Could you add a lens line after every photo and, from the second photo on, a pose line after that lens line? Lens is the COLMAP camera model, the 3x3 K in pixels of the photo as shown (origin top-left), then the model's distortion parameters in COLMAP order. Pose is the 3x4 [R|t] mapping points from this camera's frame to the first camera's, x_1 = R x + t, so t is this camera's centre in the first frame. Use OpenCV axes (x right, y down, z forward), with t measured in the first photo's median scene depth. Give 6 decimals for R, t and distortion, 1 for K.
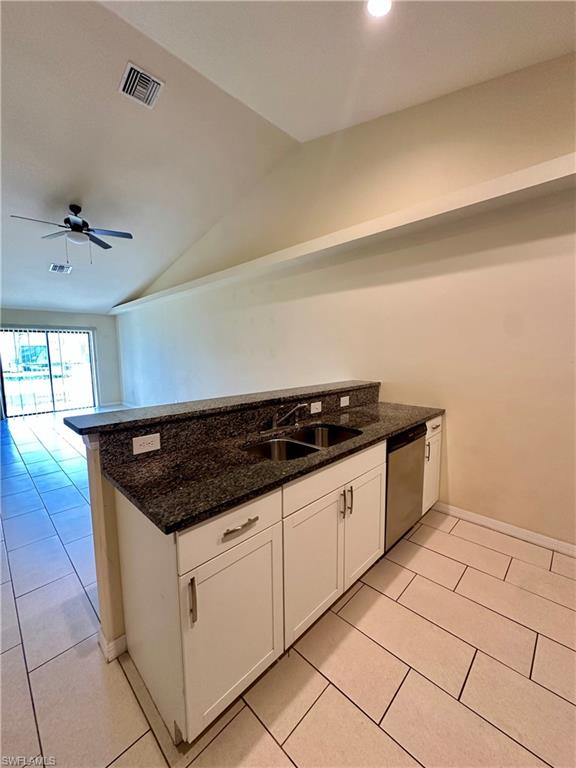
lens RADIAL K [[307.1, 0, 289.5], [0, 307.1, 383.0], [0, 0, 1]] dist [-0.004149, -0.000699]
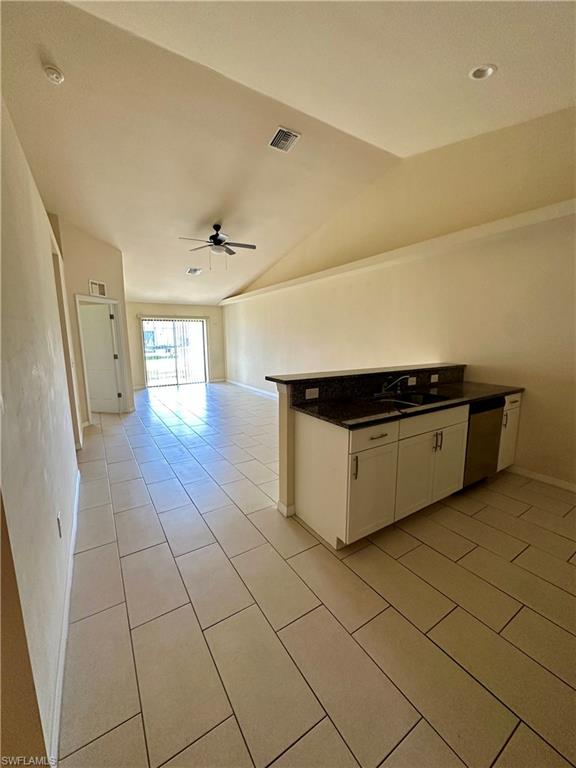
lens RADIAL K [[307.1, 0, 290.1], [0, 307.1, 382.7], [0, 0, 1]] dist [-0.004149, -0.000699]
pose [[0.974671, 0.039749, -0.220083, -0.120836], [-0.029948, 0.998413, 0.047692, 0.035122], [0.221629, -0.039893, 0.974315, -0.365124]]
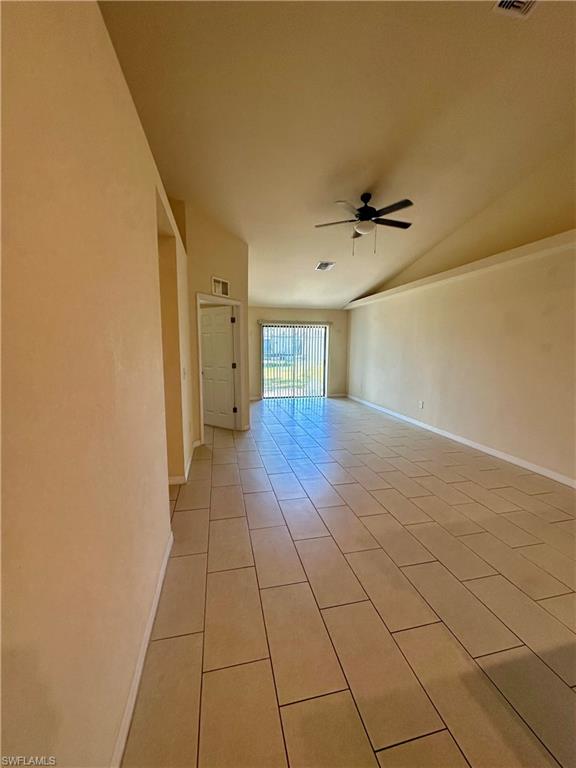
lens RADIAL K [[307.1, 0, 292.5], [0, 307.1, 384.5], [0, 0, 1]] dist [-0.004149, -0.000699]
pose [[0.844006, 0.090782, -0.528595, -0.503857], [-0.079366, 0.995860, 0.044308, -0.007378], [0.530429, 0.004556, 0.847717, 0.082957]]
